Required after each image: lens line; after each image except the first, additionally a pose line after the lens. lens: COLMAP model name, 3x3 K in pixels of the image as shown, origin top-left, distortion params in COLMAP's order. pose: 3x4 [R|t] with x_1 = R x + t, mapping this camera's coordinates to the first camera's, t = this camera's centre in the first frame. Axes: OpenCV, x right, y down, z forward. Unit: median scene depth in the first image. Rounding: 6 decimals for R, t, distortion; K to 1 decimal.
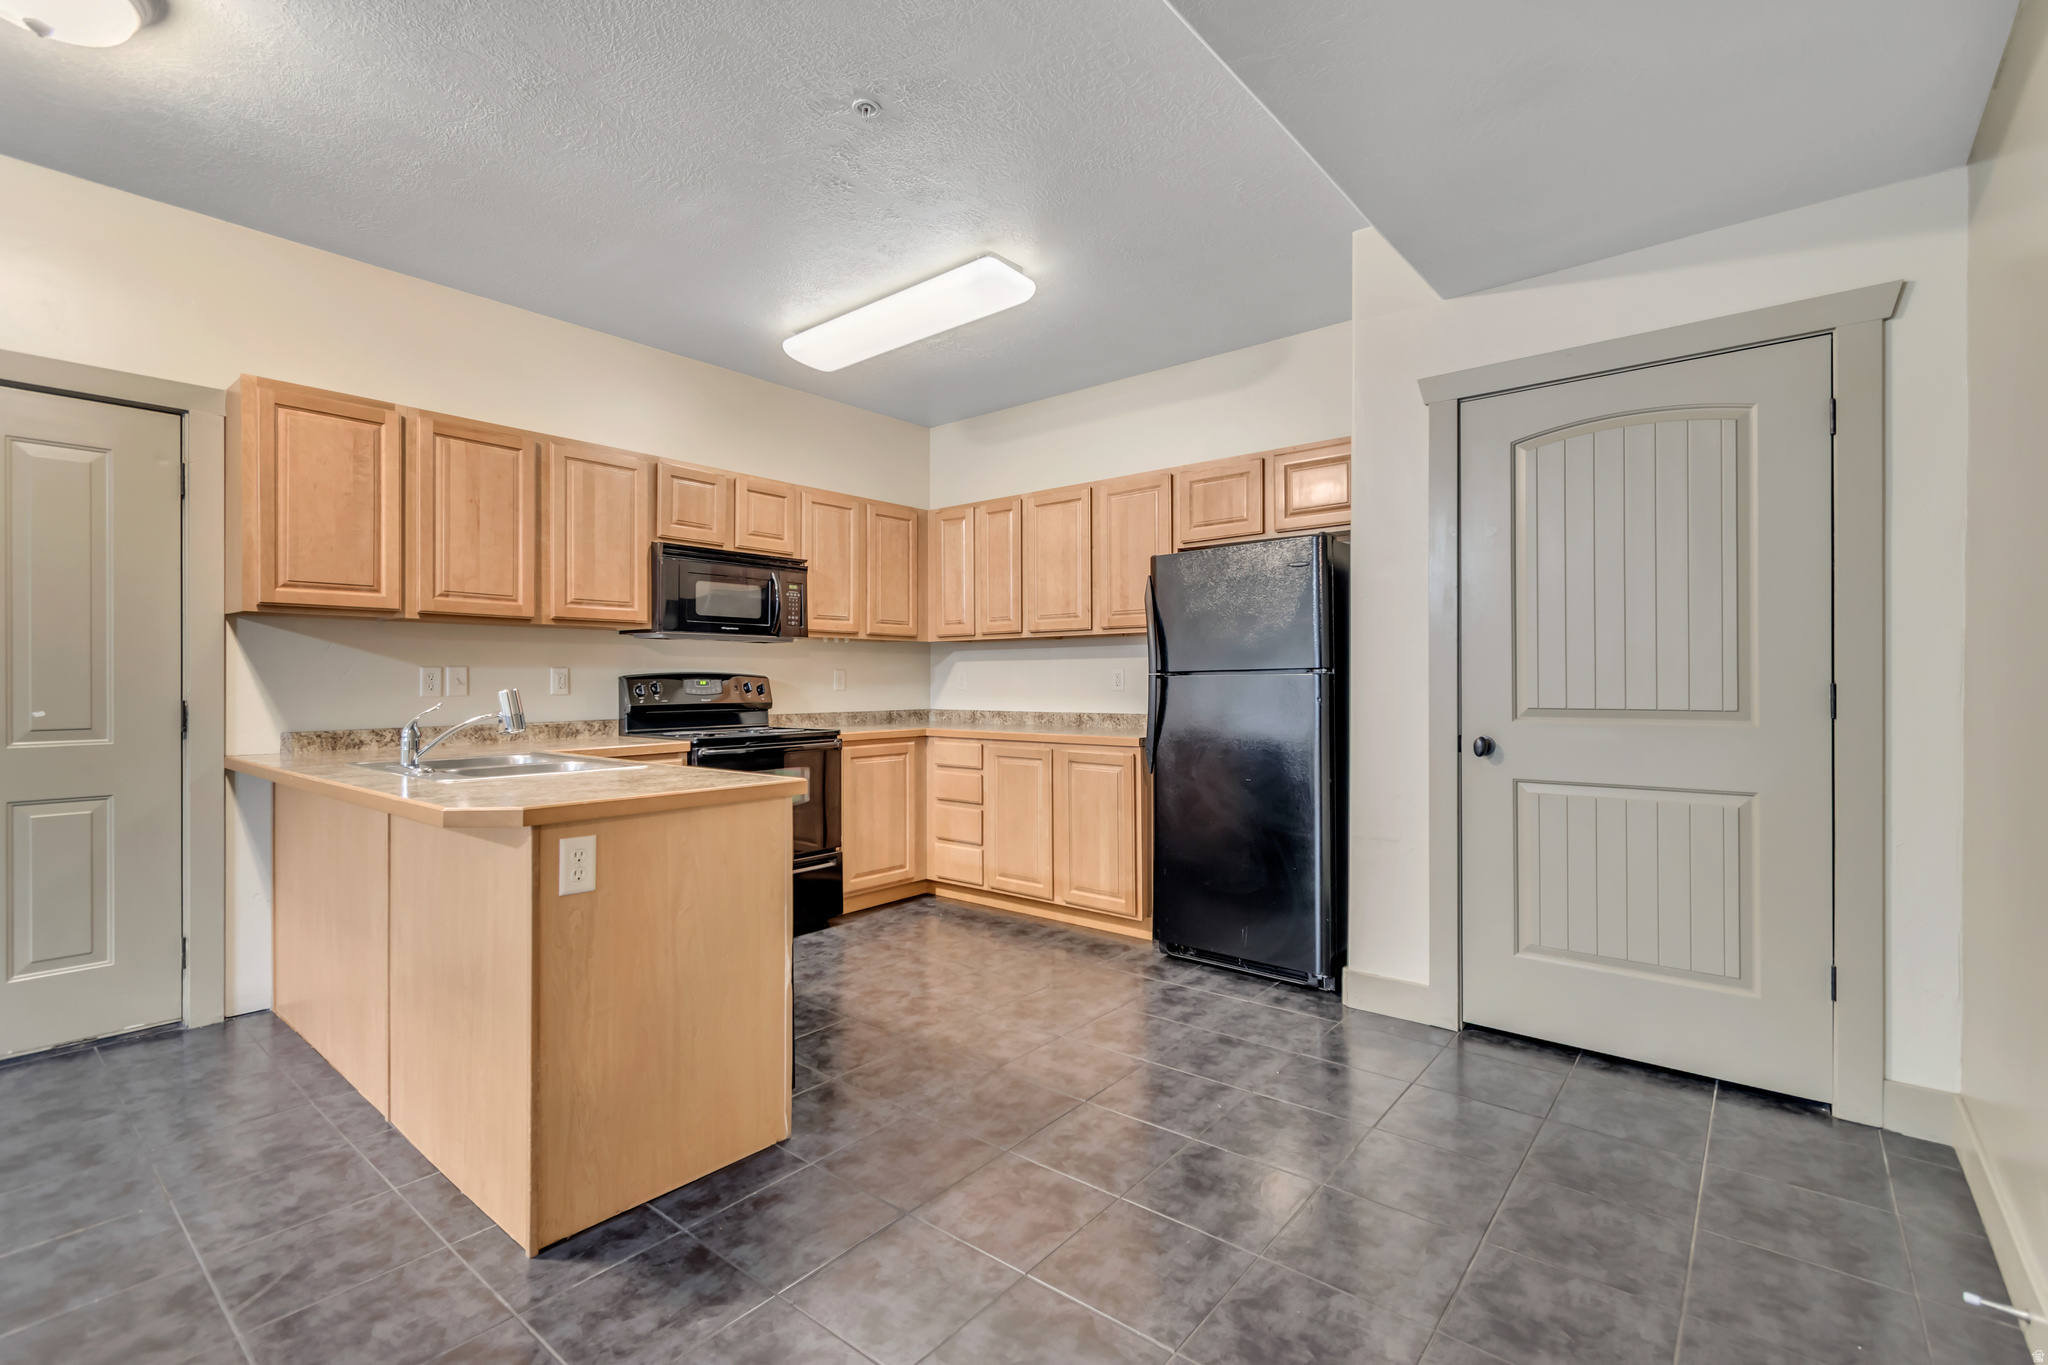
lens RADIAL K [[921.5, 0, 1024.0], [0, 921.5, 682.5], [0, 0, 1]] dist [0.000253, 0.000148]
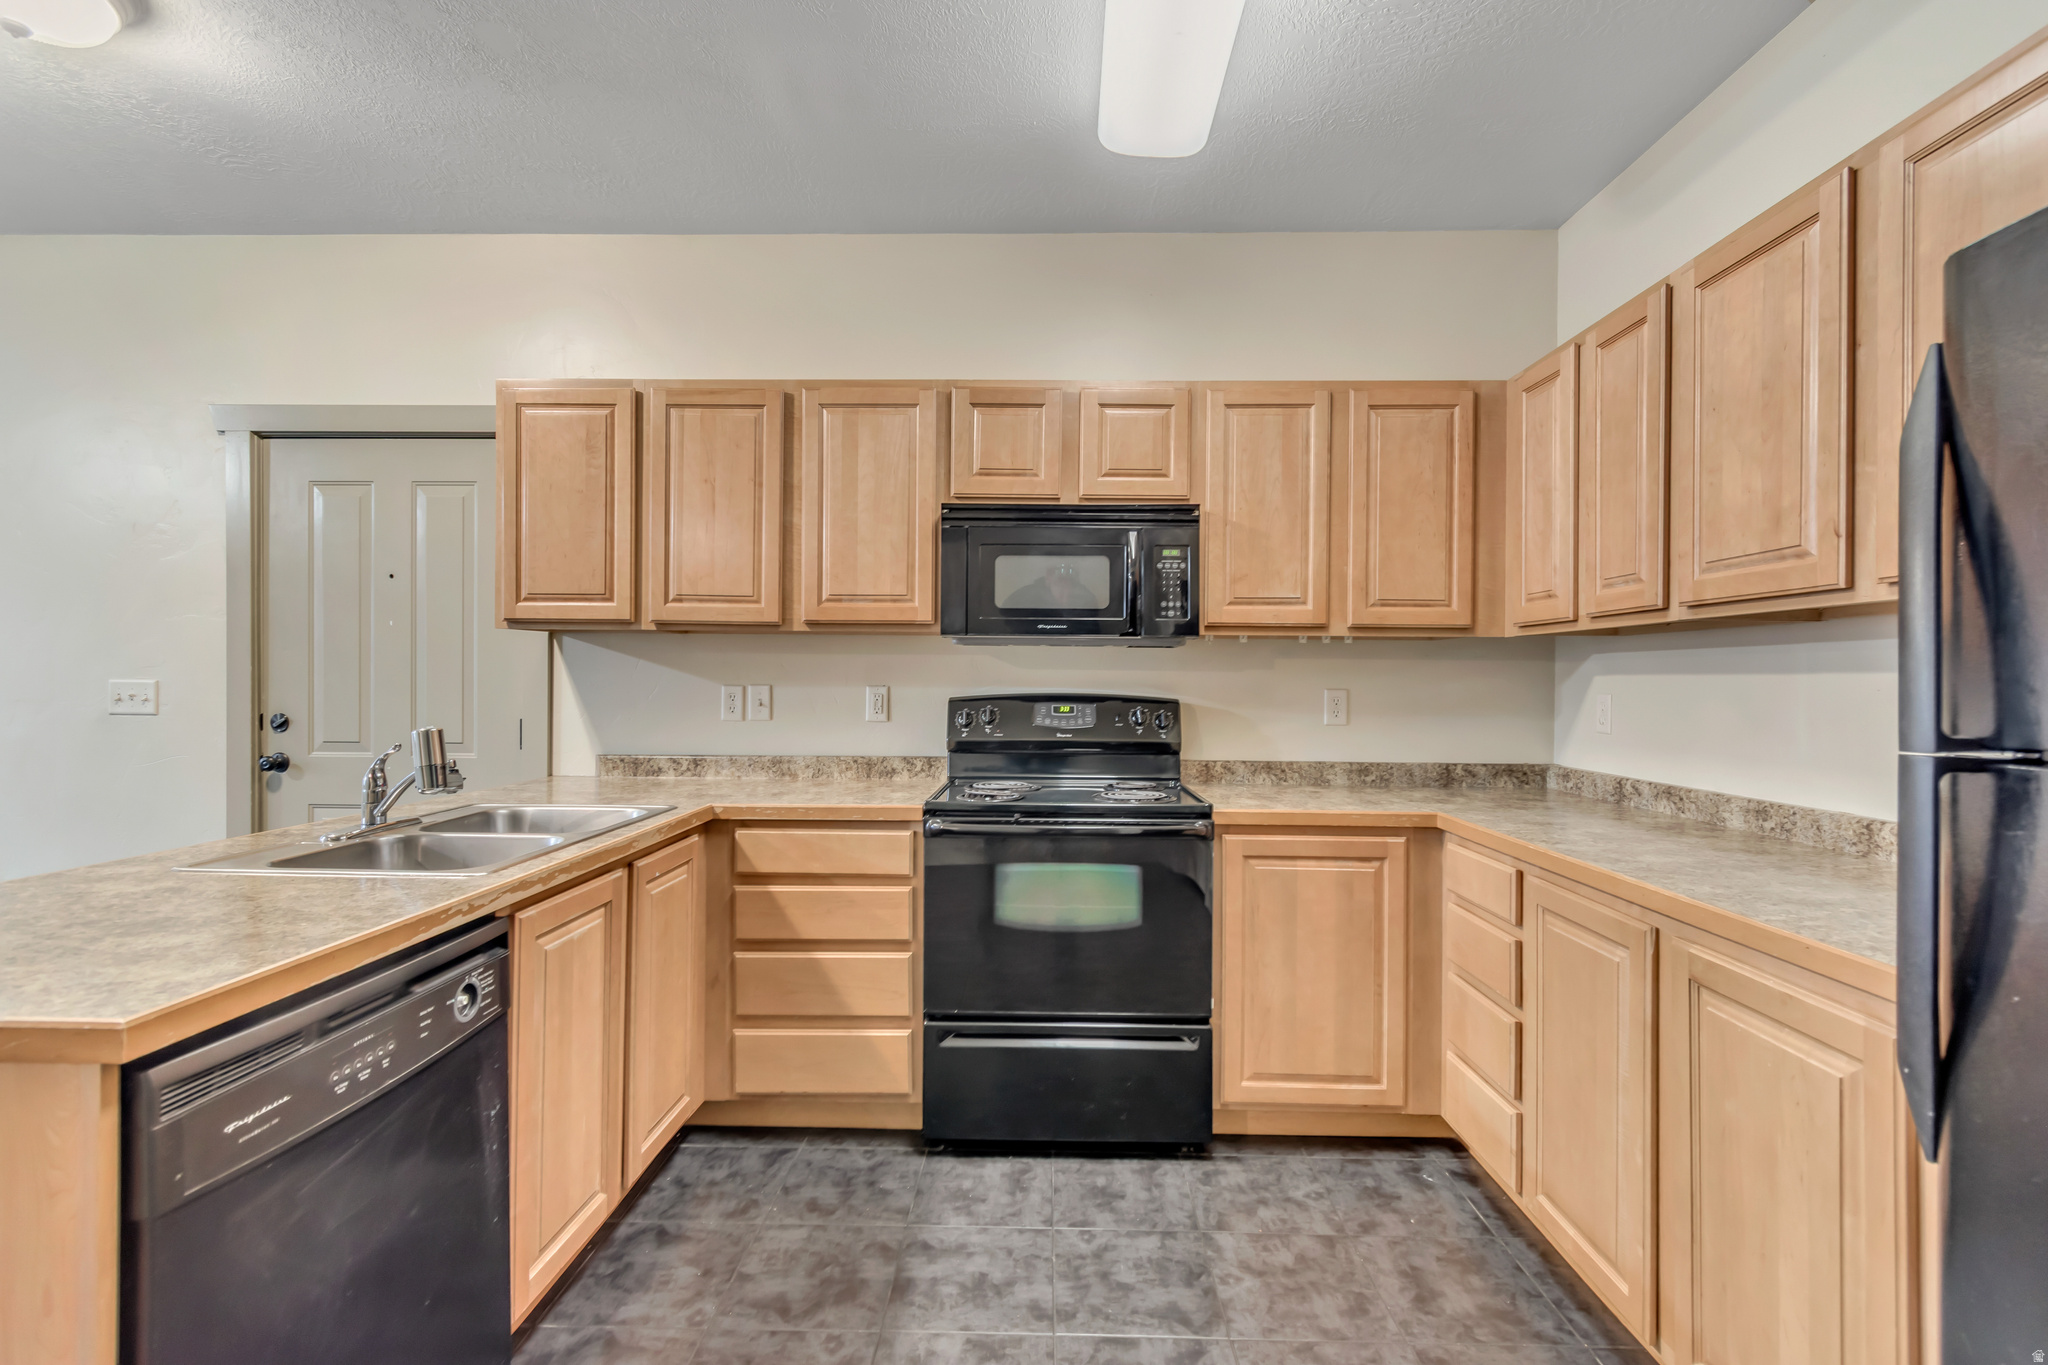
lens RADIAL K [[903.6, 0, 1027.6], [0, 903.6, 677.5], [0, 0, 1]] dist [0.002007, 0.000001]
pose [[0.617478, 0.006419, -0.786562, 0.151813], [-0.010826, 0.999941, -0.000338, -0.022046], [0.786514, 0.008724, 0.617511, 0.572671]]
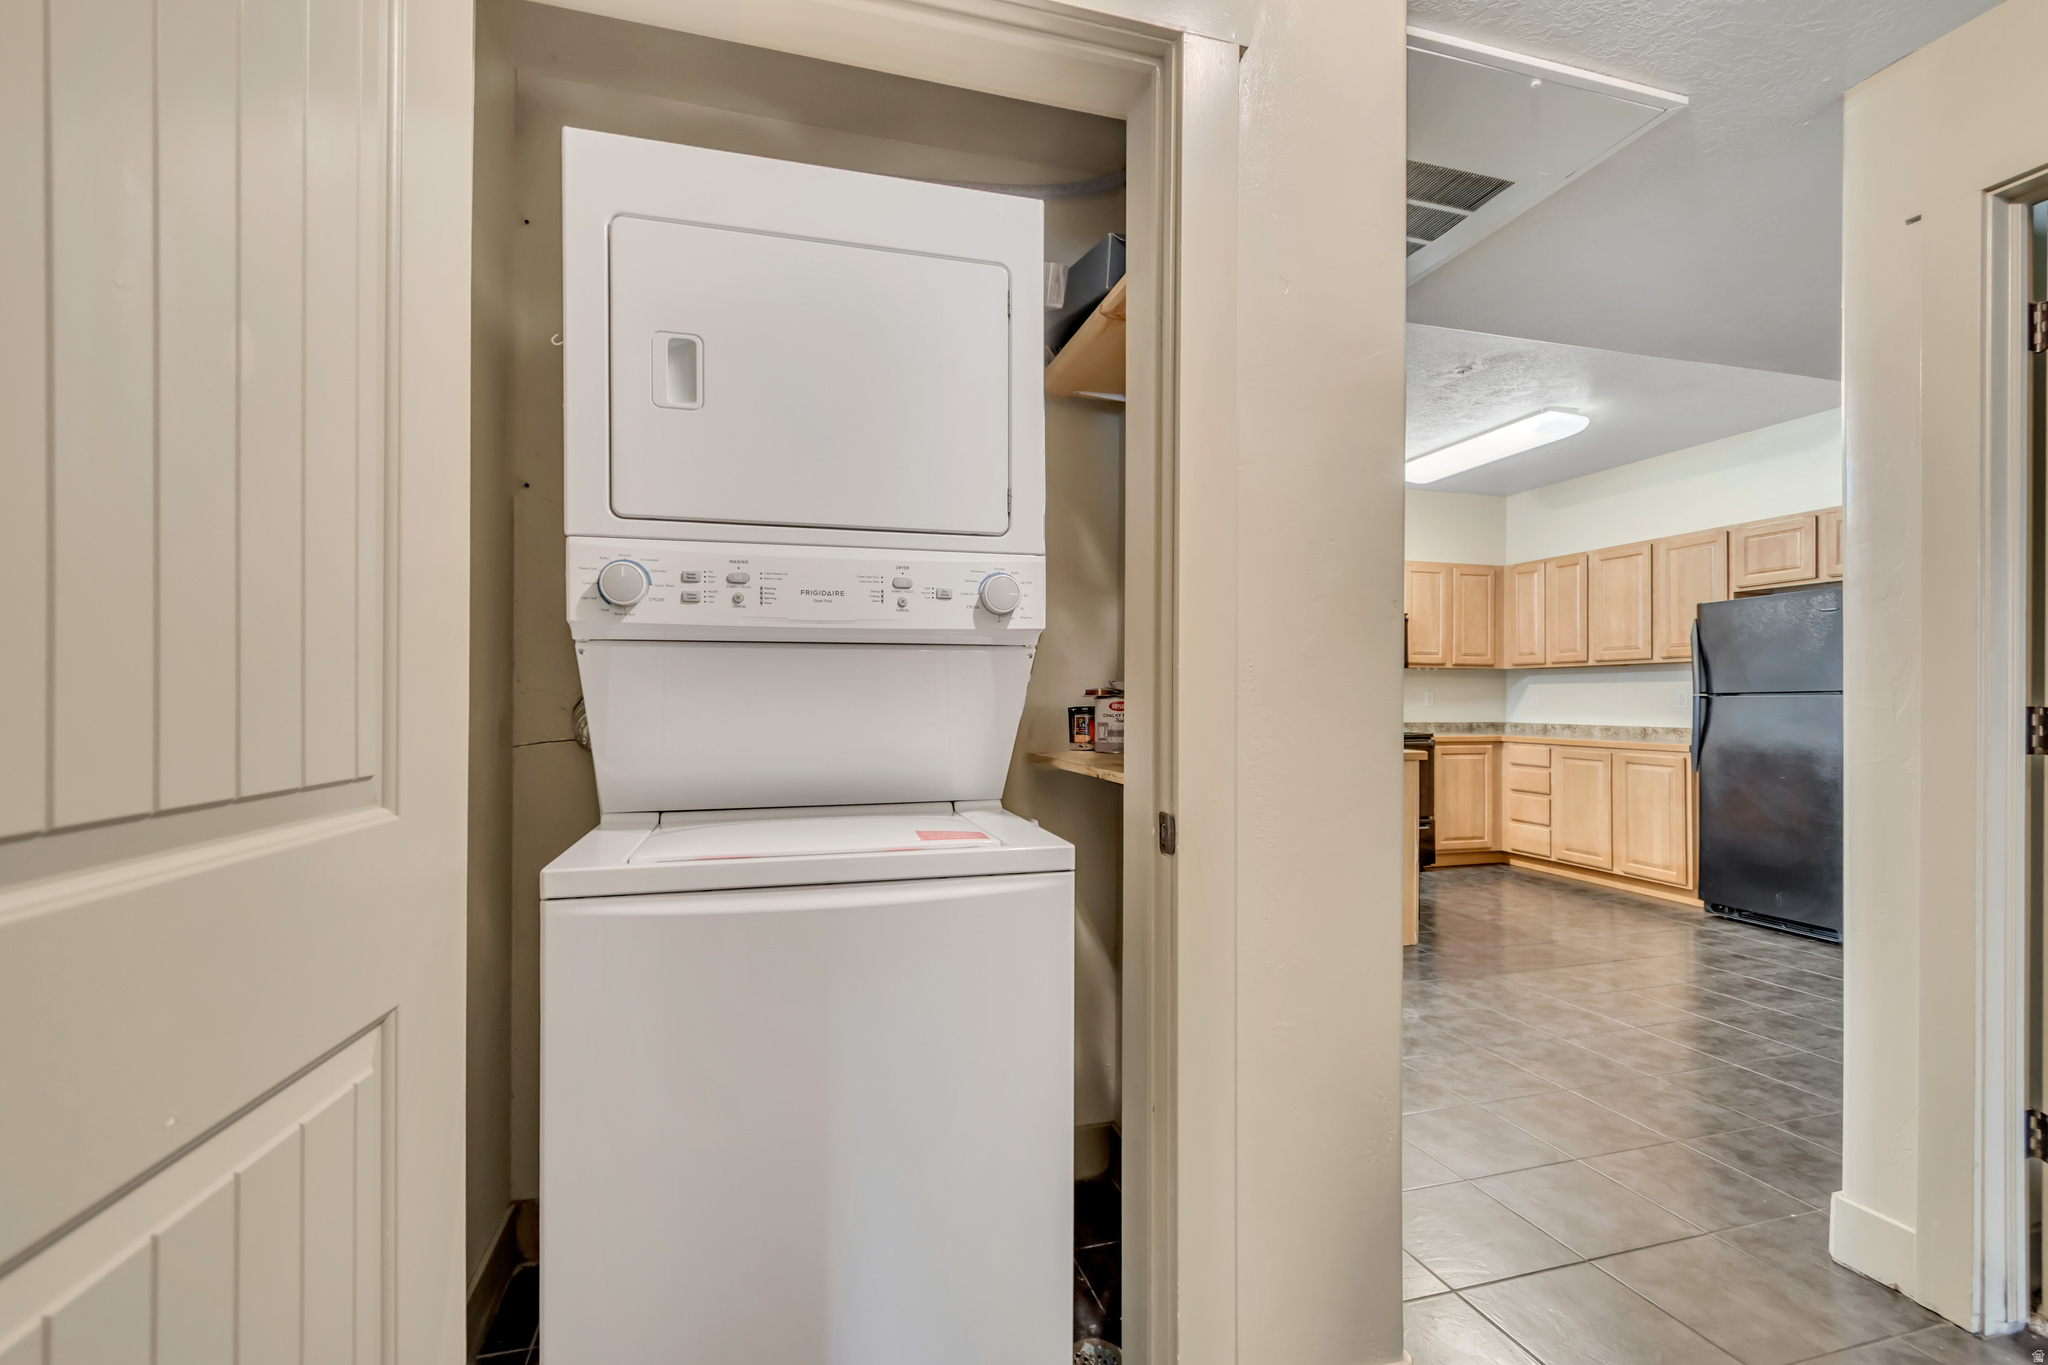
lens RADIAL K [[908.5, 0, 1025.0], [0, 908.5, 691.1], [0, 0, 1]] dist [0.002050, 0.000172]
pose [[0.830057, 0.000807, -0.557678, 0.056787], [-0.006711, 0.999941, -0.008541, 0.002303], [0.557638, 0.010832, 0.830013, -0.495932]]
